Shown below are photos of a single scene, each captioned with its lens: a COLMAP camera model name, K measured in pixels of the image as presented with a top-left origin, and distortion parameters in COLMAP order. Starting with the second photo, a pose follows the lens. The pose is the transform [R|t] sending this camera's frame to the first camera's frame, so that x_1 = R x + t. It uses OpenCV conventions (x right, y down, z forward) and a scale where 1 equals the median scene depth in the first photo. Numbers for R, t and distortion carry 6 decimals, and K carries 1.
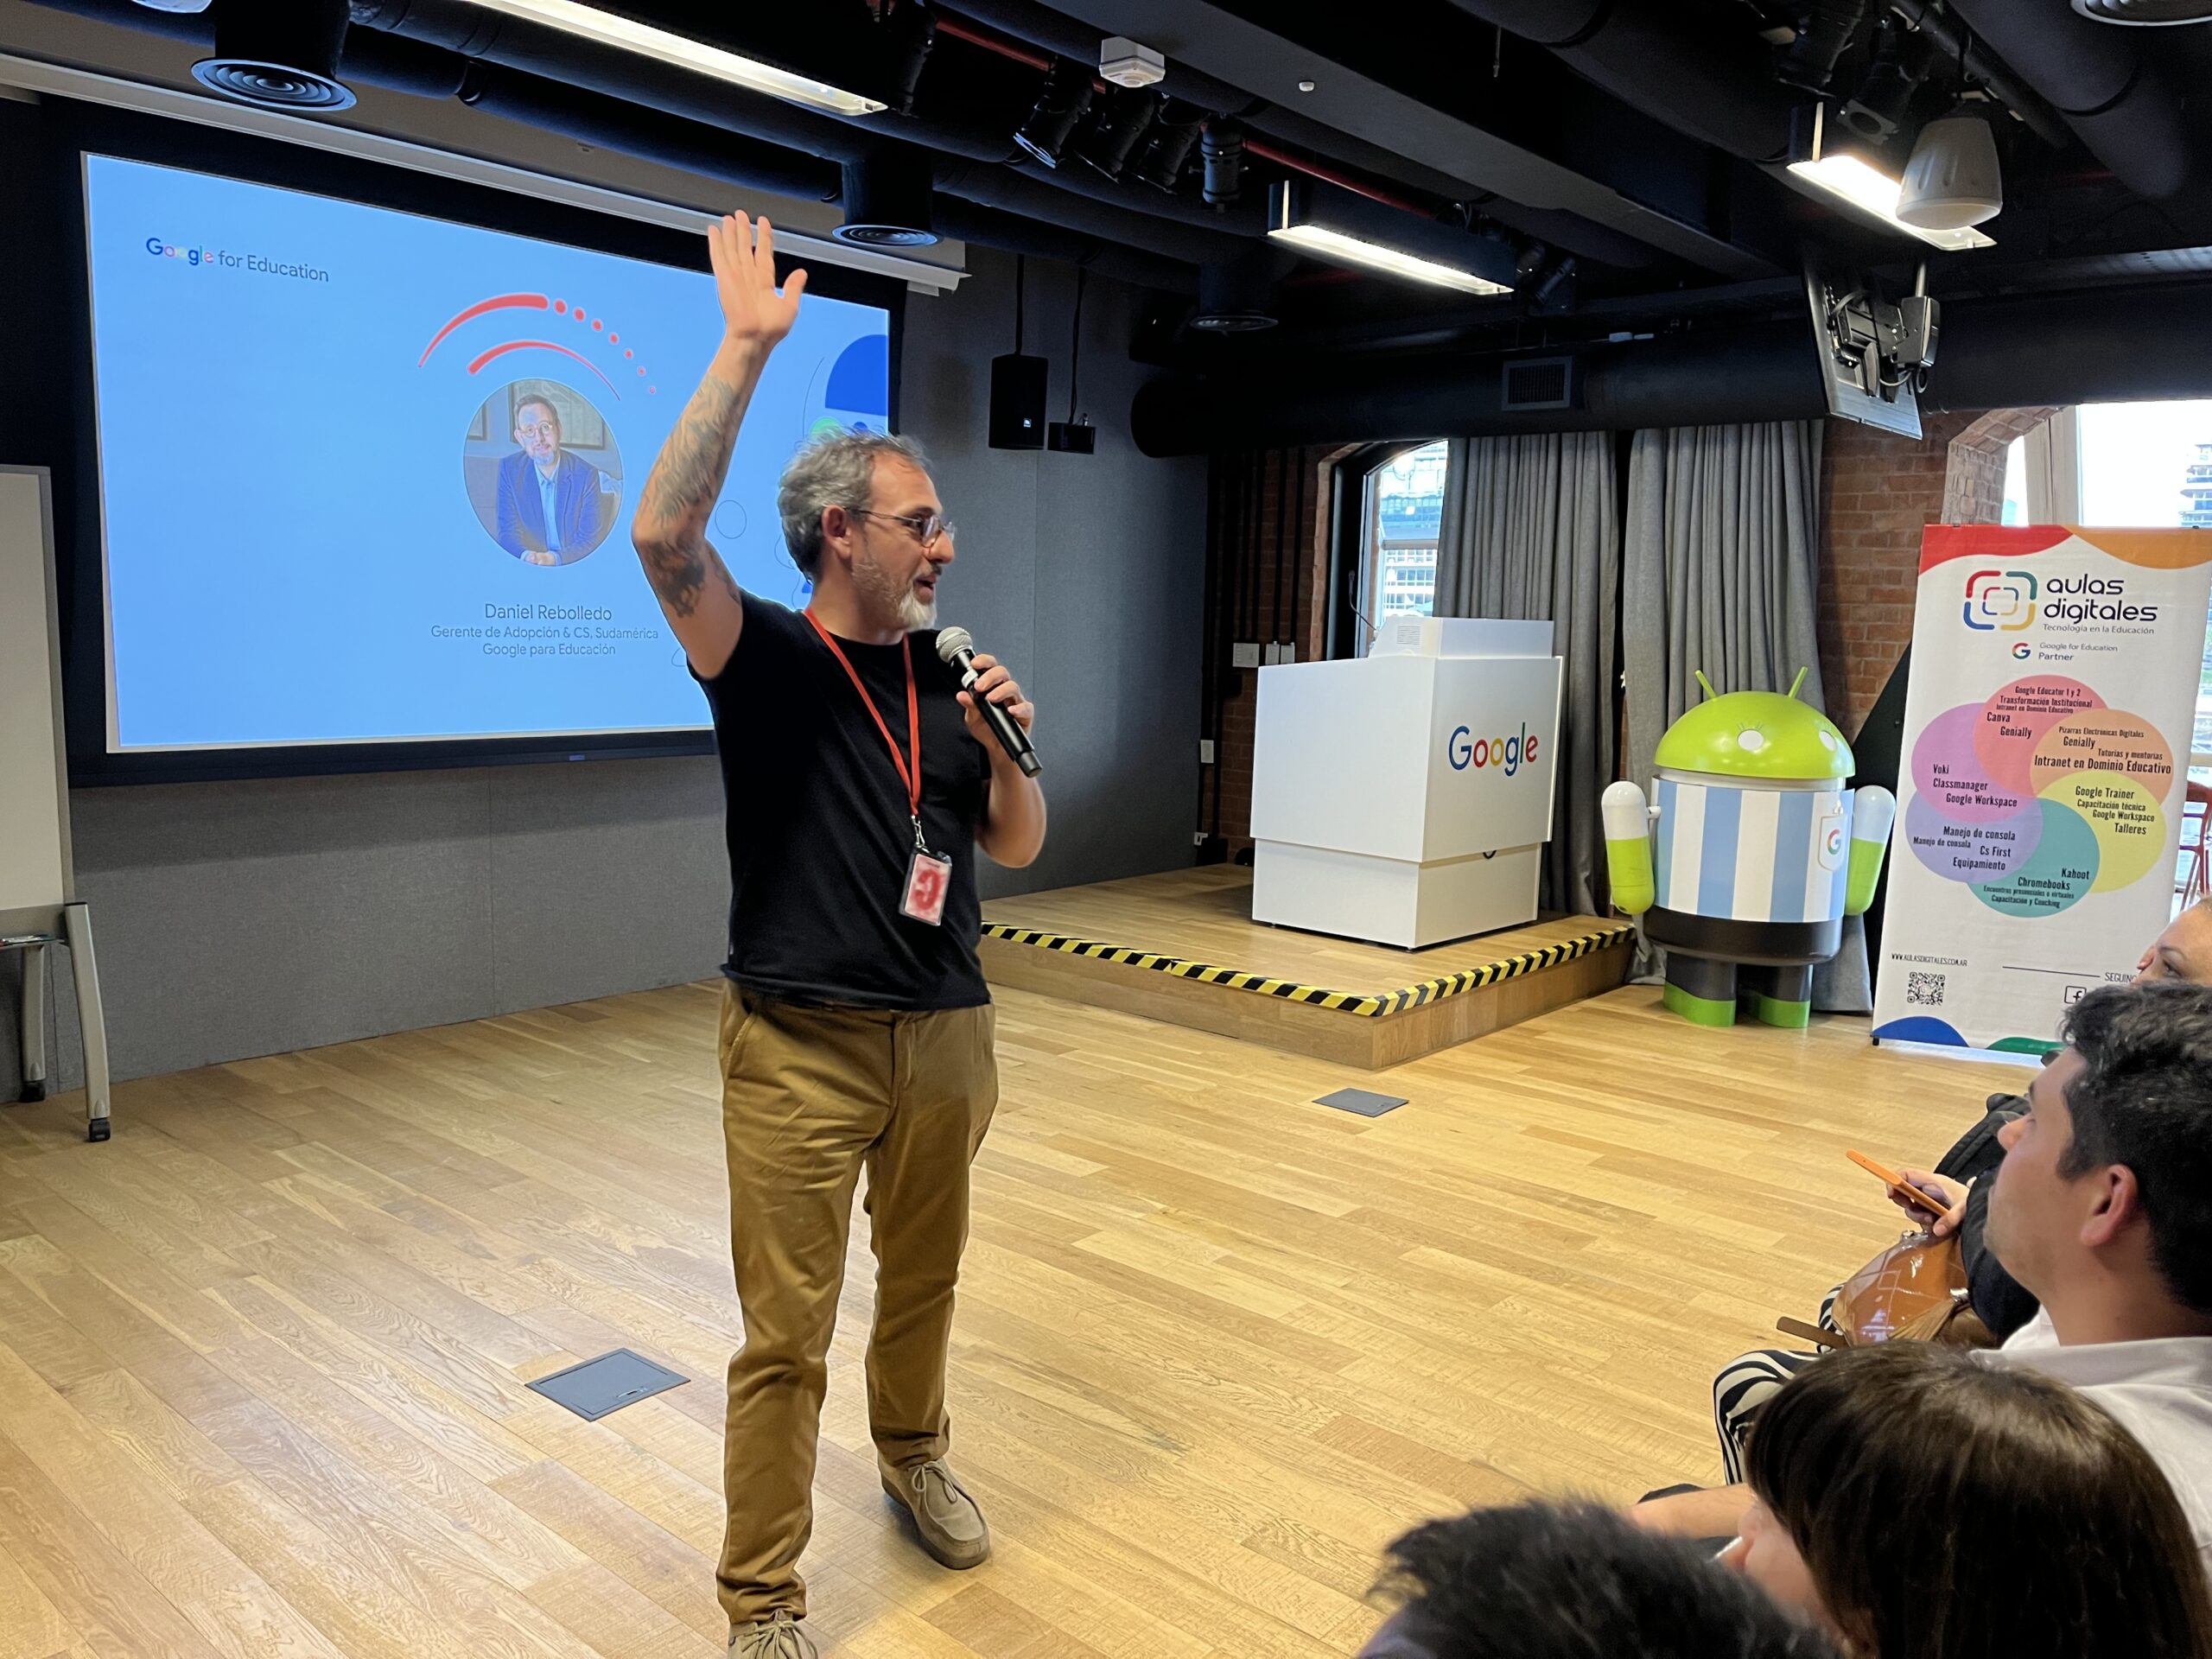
lens RADIAL K [[1671.5, 0, 1106.0], [0, 1671.5, 829.5], [0, 0, 1]] dist [0.069615, -0.047926]
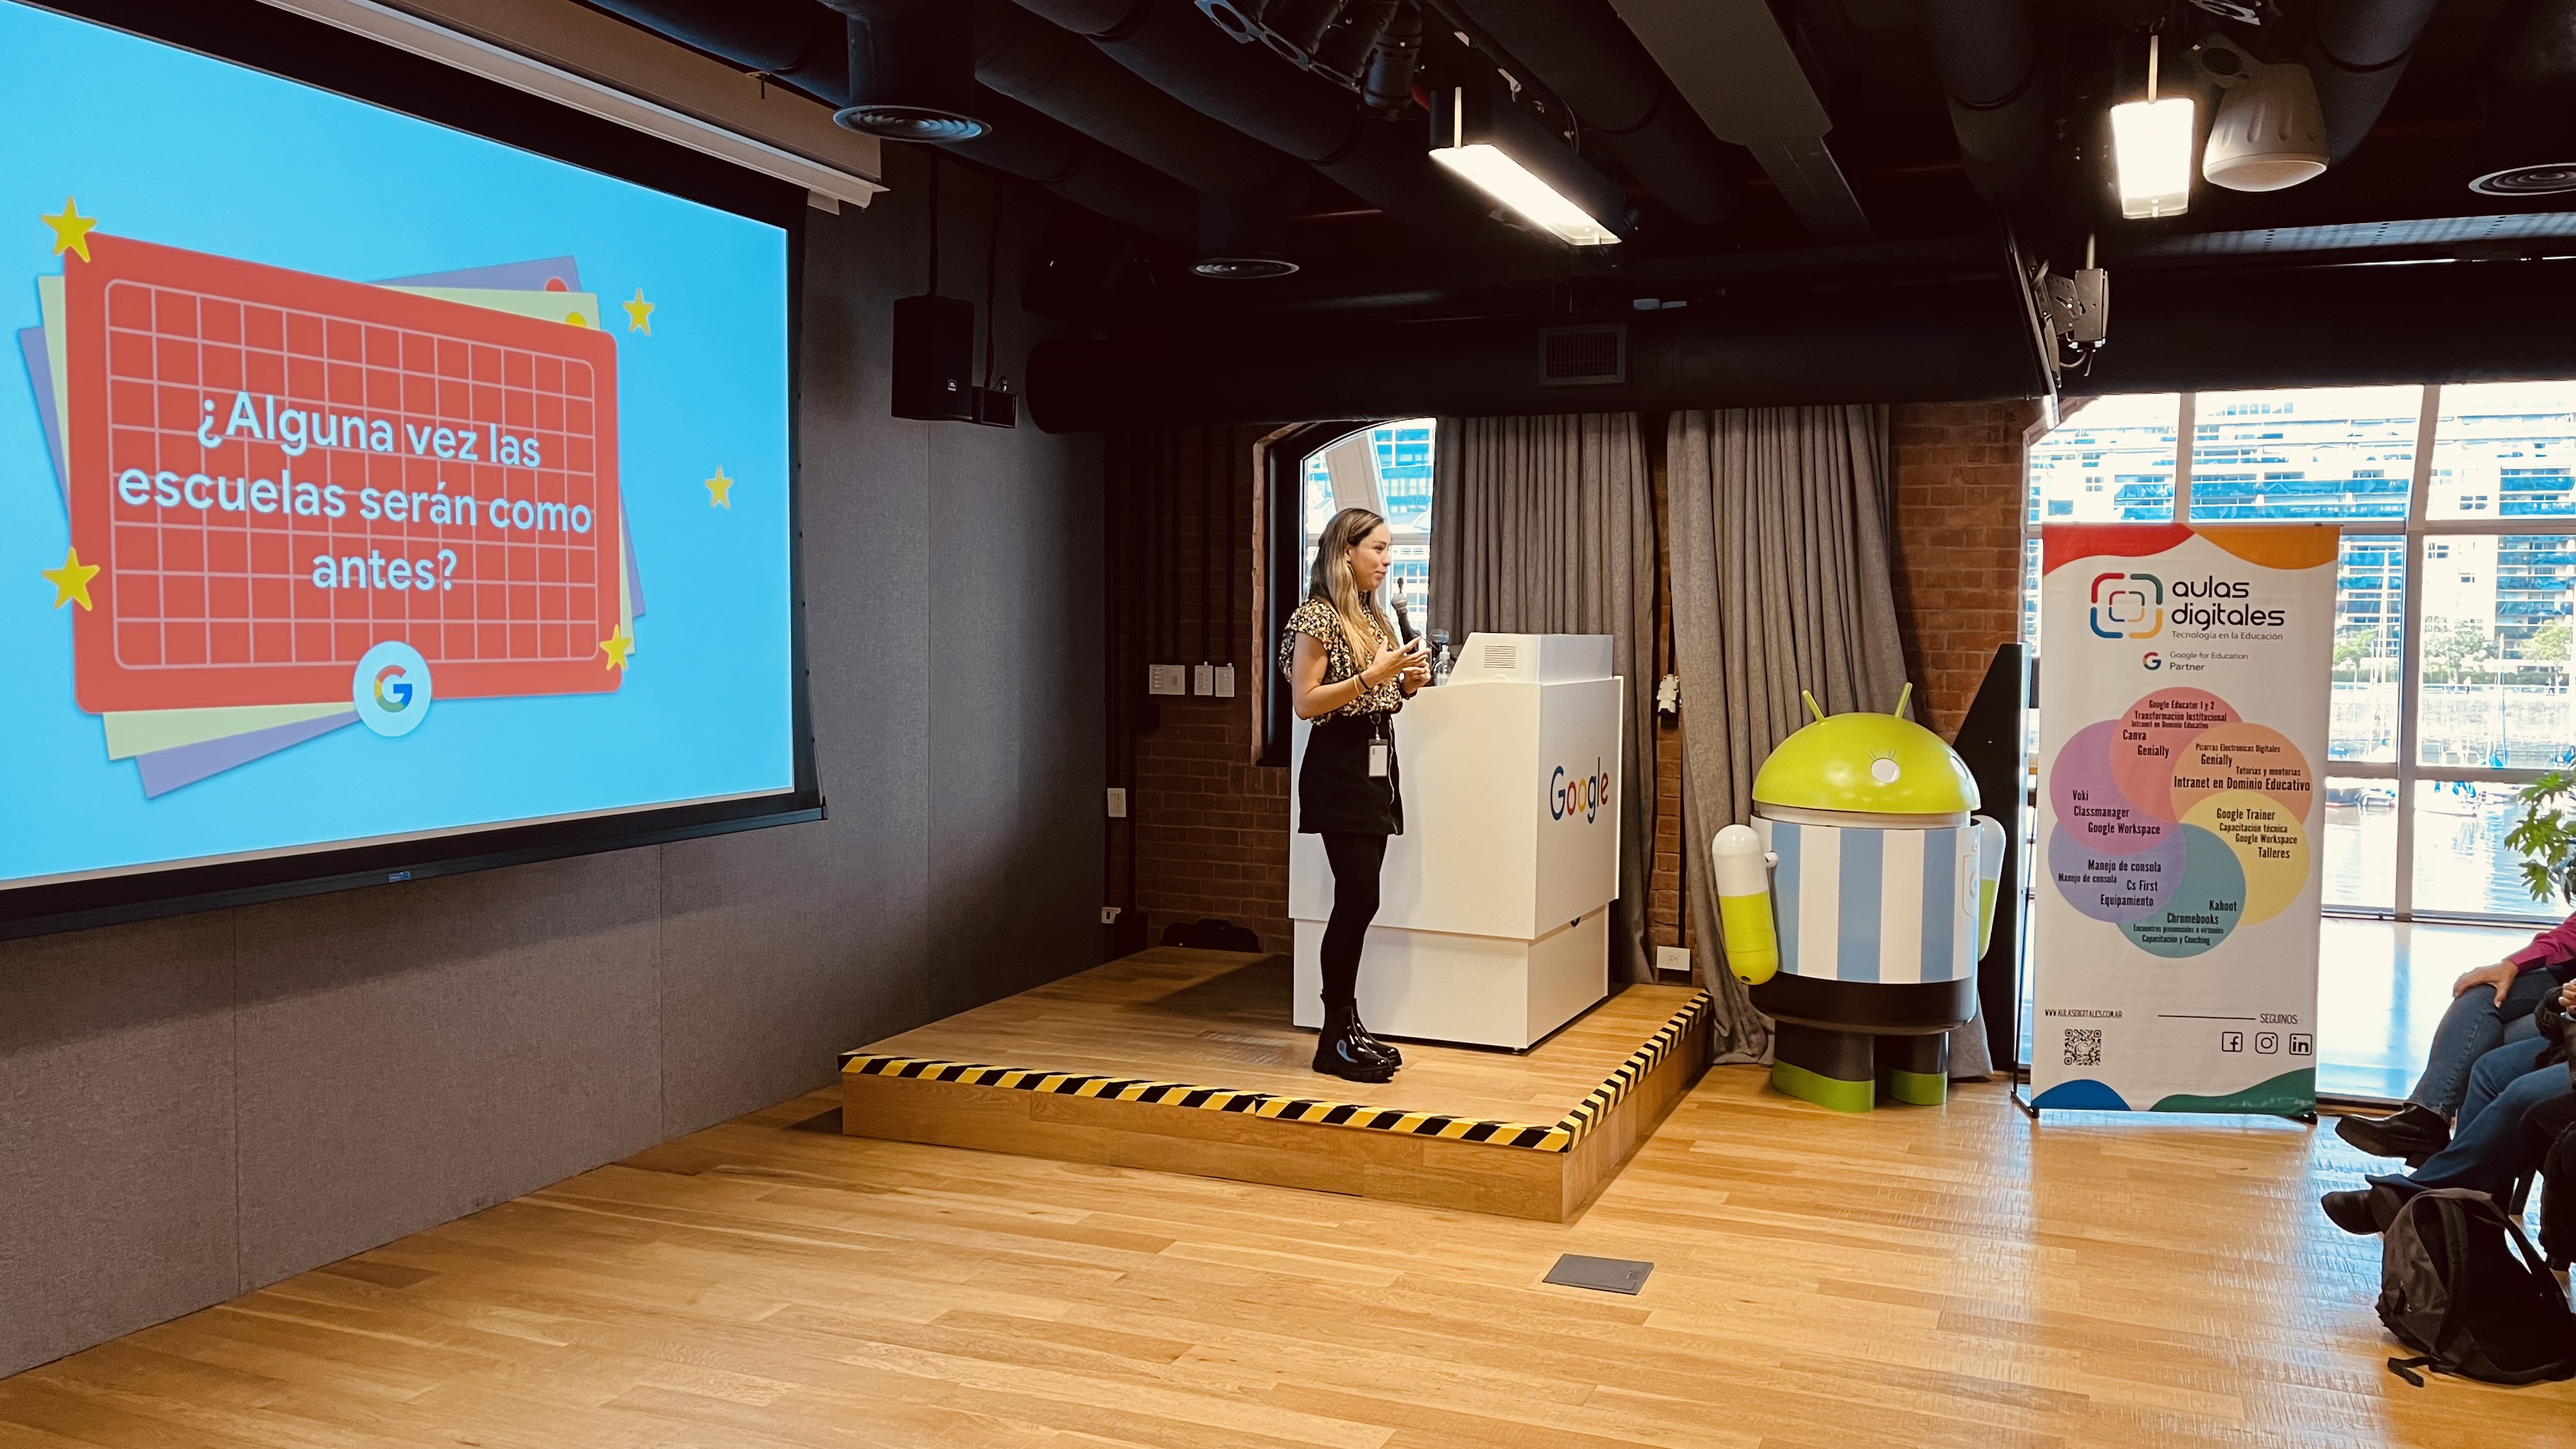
lens RADIAL K [[1933.3, 0, 1292.7], [0, 1933.3, 710.5], [0, 0, 1]] dist [0.059622, -0.061690]
pose [[0.945885, -0.032815, 0.322838, -0.222168], [0.058104, 0.995923, -0.069008, -0.033457], [-0.319257, 0.084032, 0.943935, 0.169026]]
